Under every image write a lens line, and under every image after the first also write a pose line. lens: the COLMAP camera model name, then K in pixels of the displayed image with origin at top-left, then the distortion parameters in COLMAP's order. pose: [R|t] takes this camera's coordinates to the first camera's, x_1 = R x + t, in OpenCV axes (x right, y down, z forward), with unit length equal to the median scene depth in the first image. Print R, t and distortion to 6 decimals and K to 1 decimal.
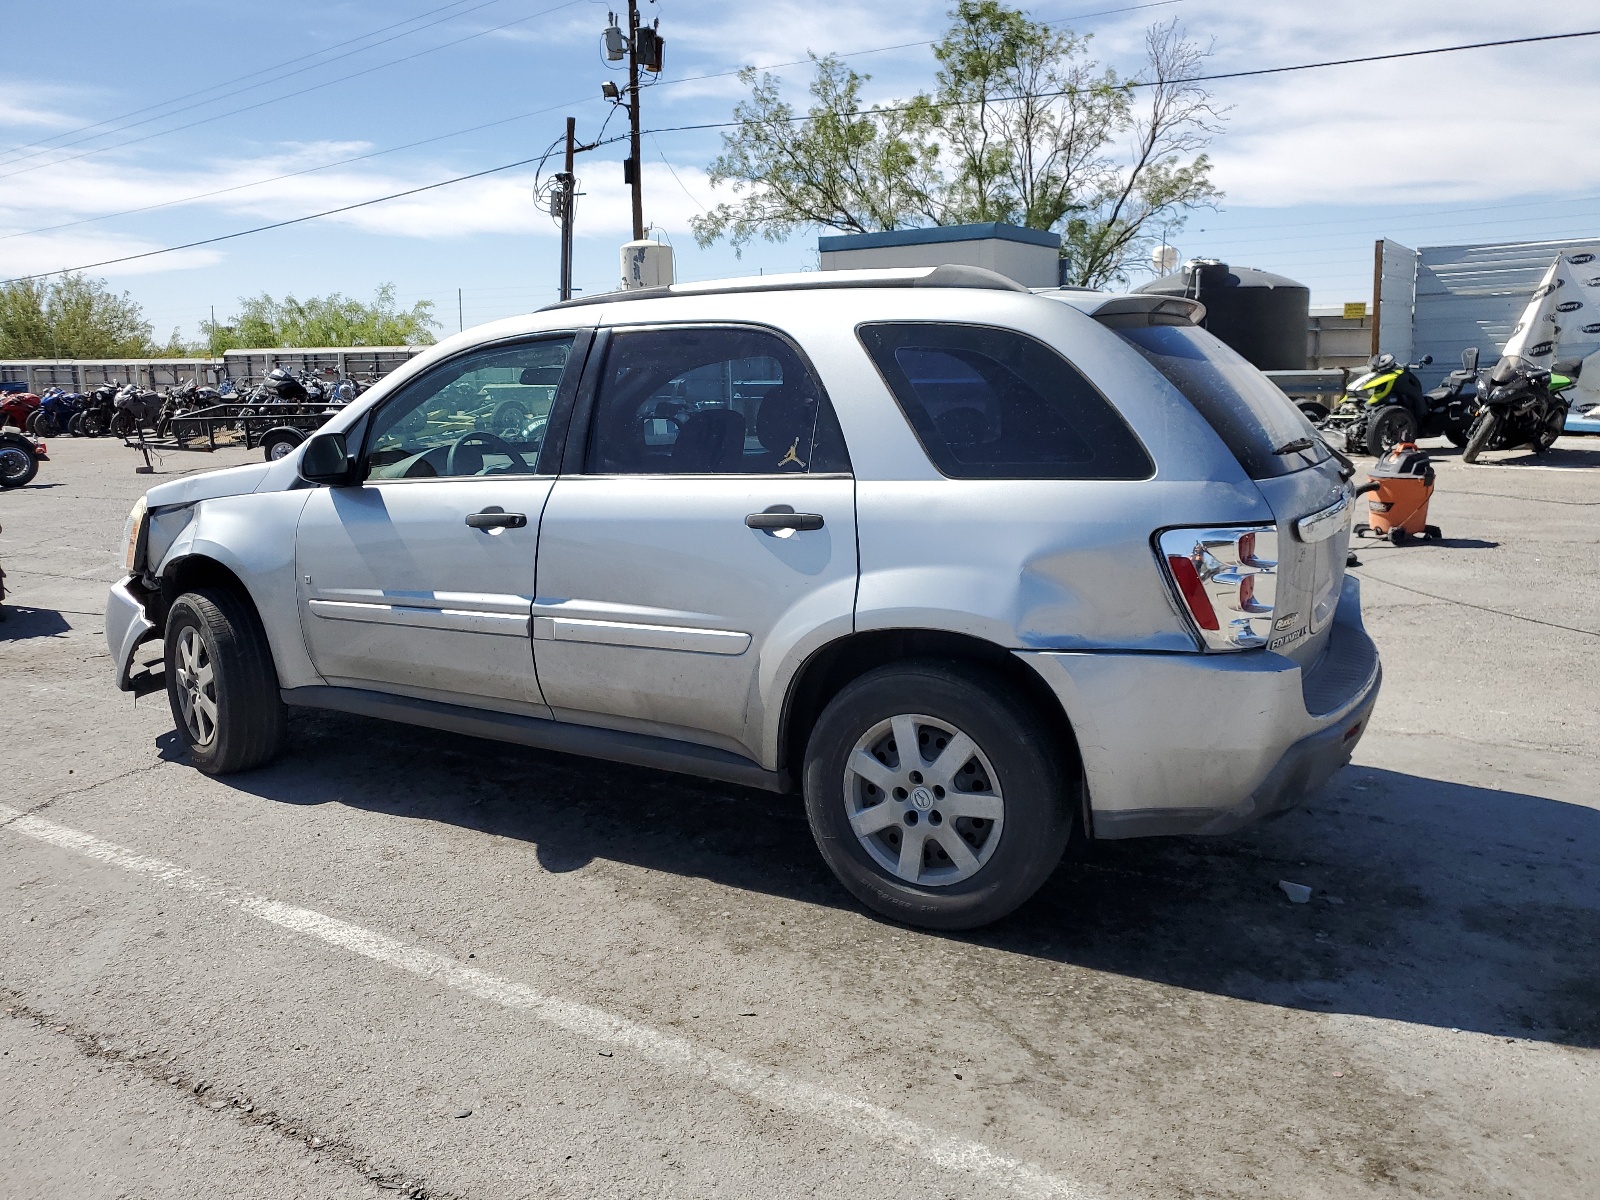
lens RADIAL K [[1232.2, 0, 793.9], [0, 1232.2, 599.0], [0, 0, 1]] dist [0.015154, 0.002178]
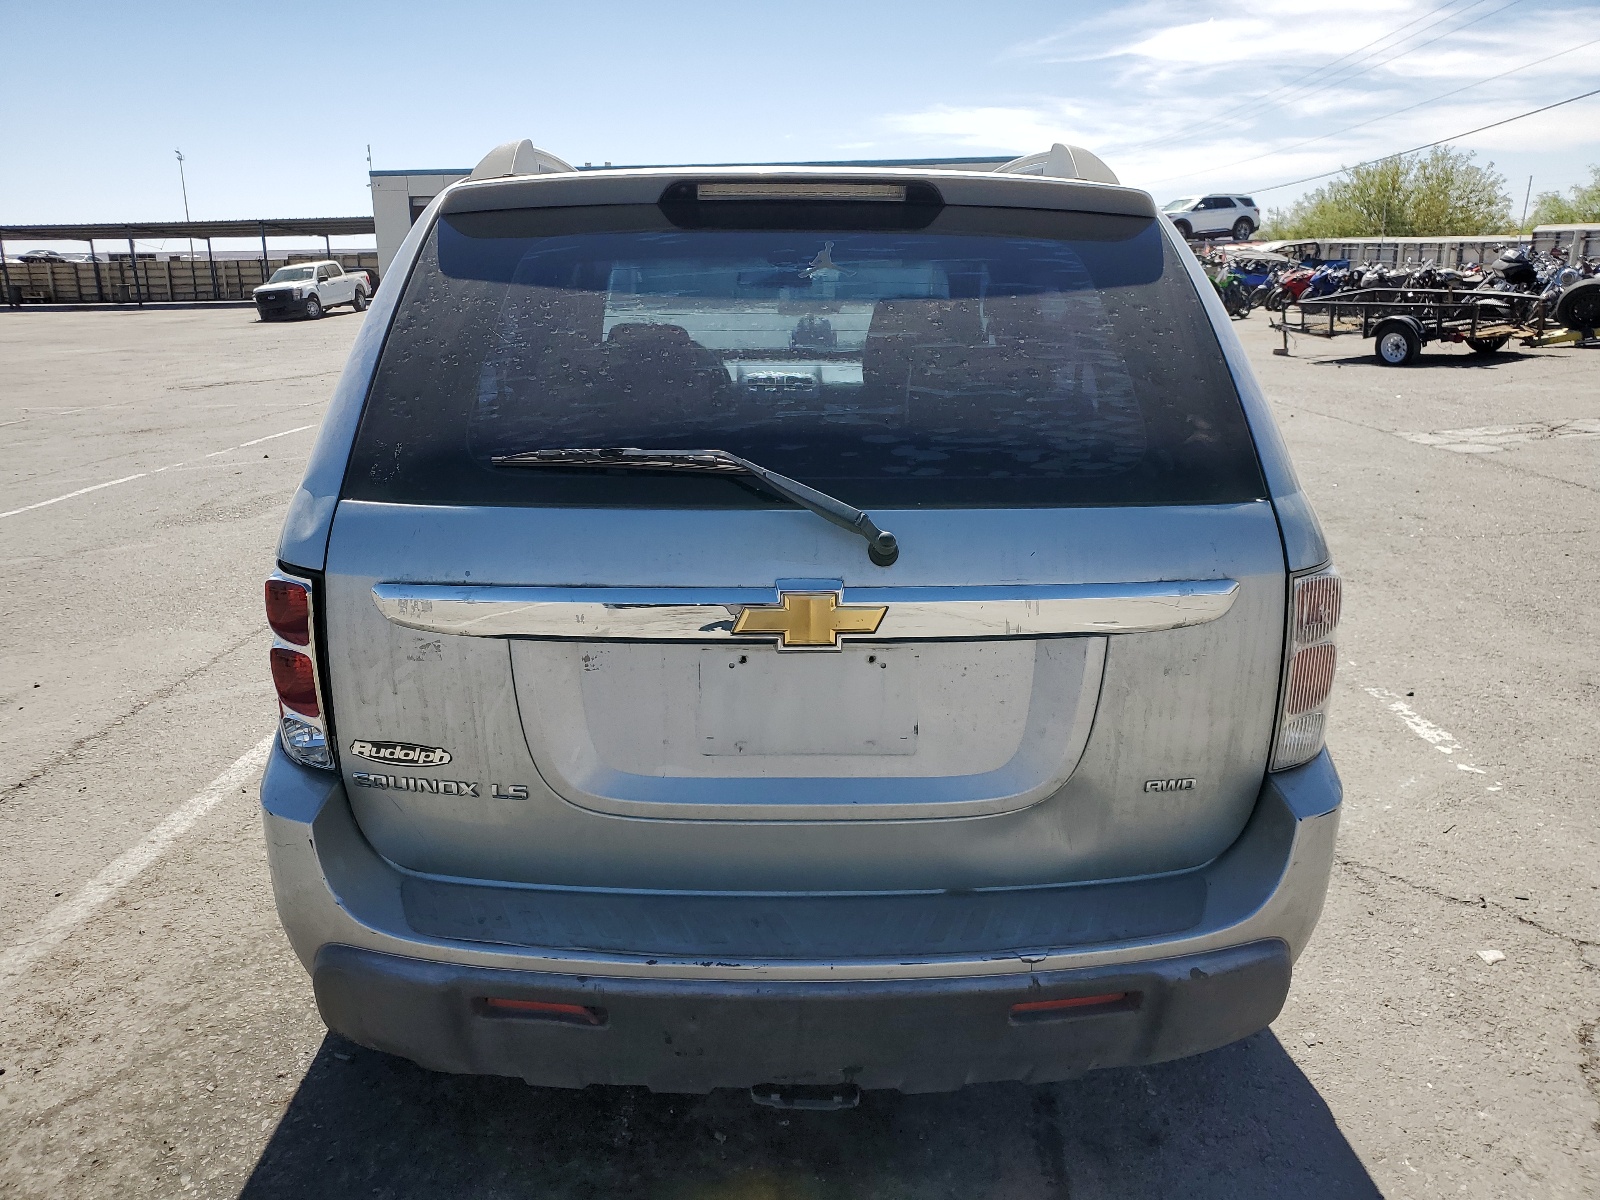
lens RADIAL K [[1232.2, 0, 800.0], [0, 1232.2, 600.1], [0, 0, 1]] dist [0.015154, 0.002178]
pose [[0.515209, 0.244863, -0.821341, 0.101144], [-0.165306, 0.968715, 0.185106, -0.020045], [0.840972, 0.040404, 0.539569, 0.090421]]
